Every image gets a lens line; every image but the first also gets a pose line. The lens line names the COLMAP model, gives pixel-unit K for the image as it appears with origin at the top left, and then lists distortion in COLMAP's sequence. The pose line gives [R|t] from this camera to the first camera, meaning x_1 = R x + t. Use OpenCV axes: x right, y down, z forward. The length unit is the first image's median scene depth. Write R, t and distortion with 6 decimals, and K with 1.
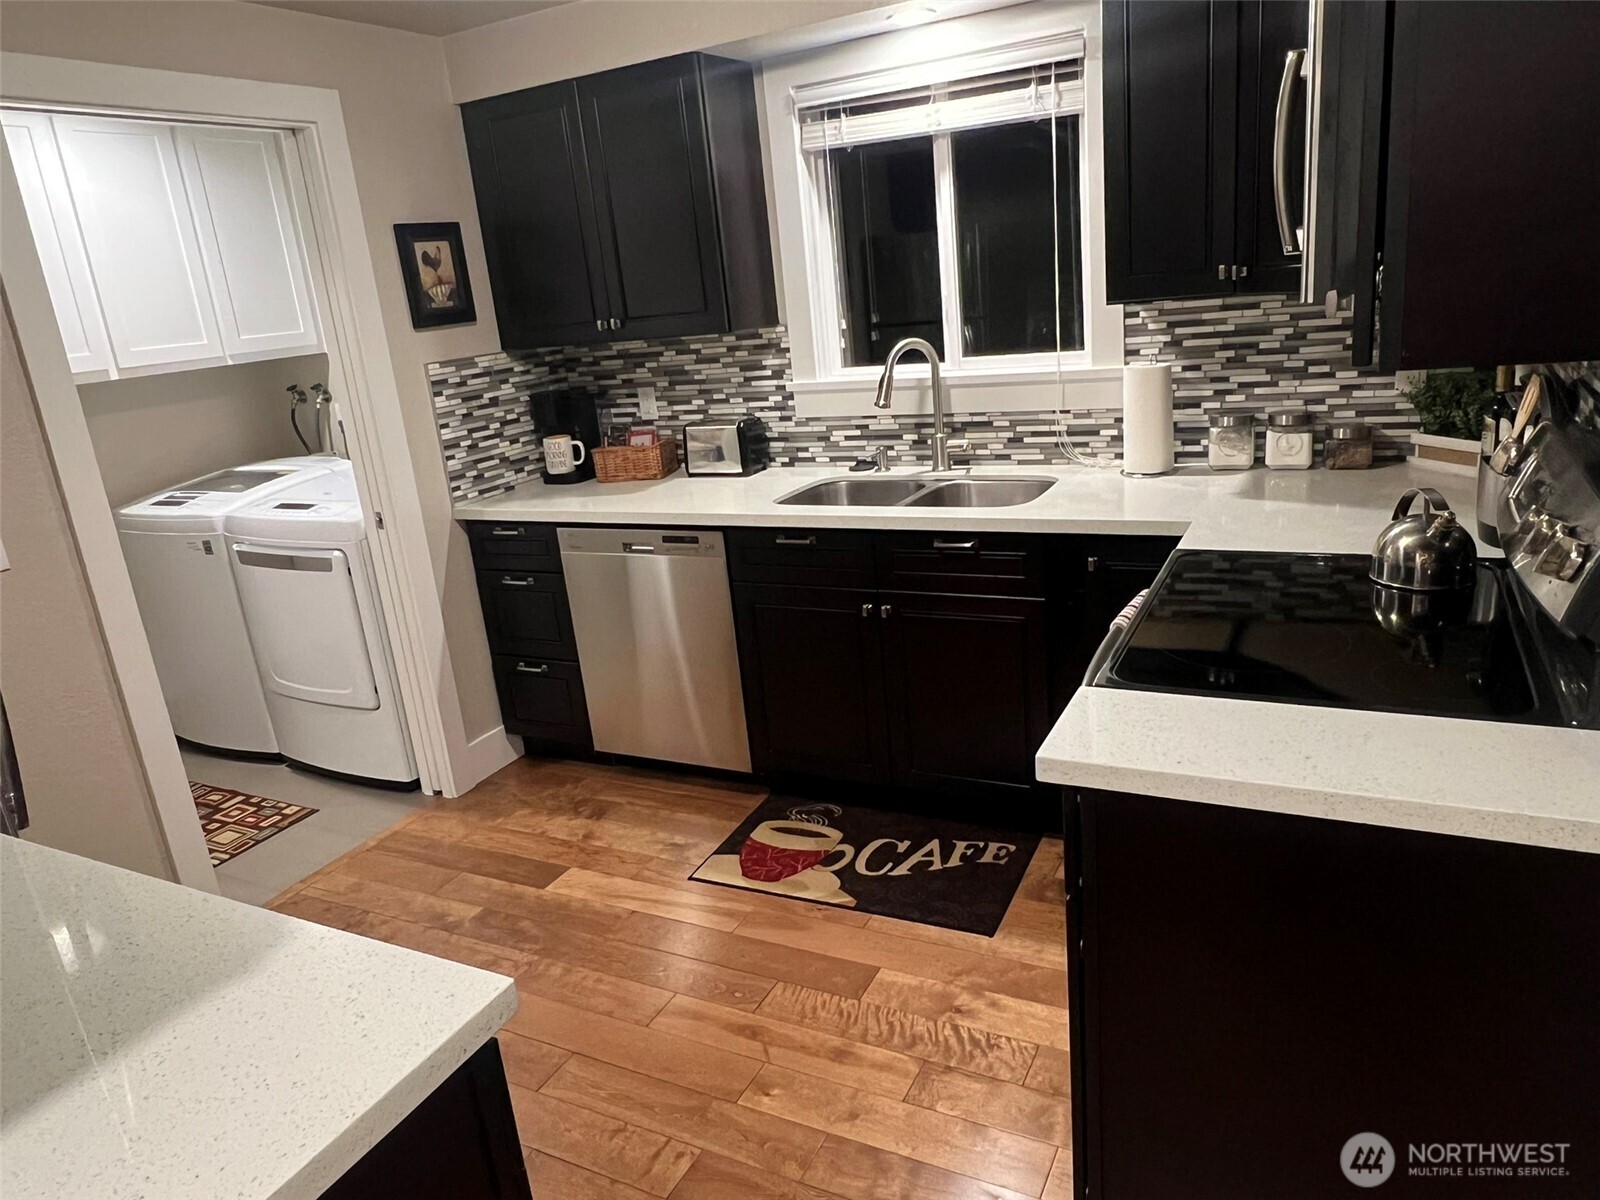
lens RADIAL K [[1073.7, 0, 797.5], [0, 1073.7, 603.1], [0, 0, 1]] dist [-0.018689, 0.004716]
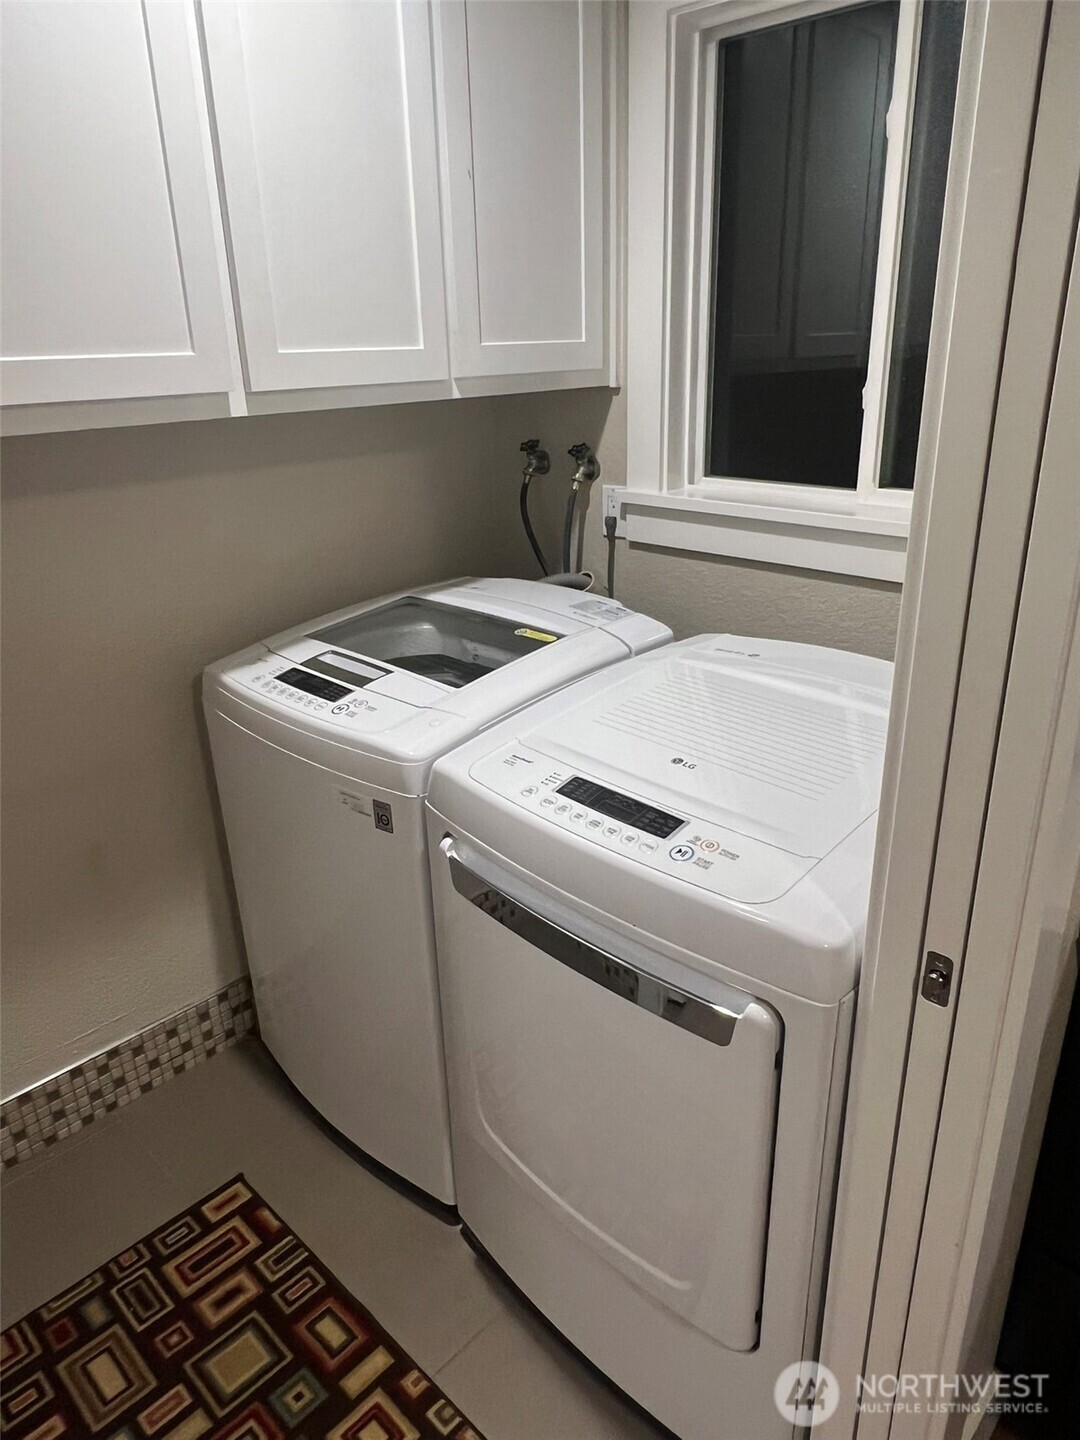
lens RADIAL K [[966.3, 0, 541.4], [0, 966.3, 715.3], [0, 0, 1]] dist [-0.018689, 0.004716]
pose [[0.955762, 0.167619, -0.241708, -0.391416], [-0.144306, 0.983259, 0.111252, -0.146105], [0.256310, -0.071451, 0.963950, 0.619525]]
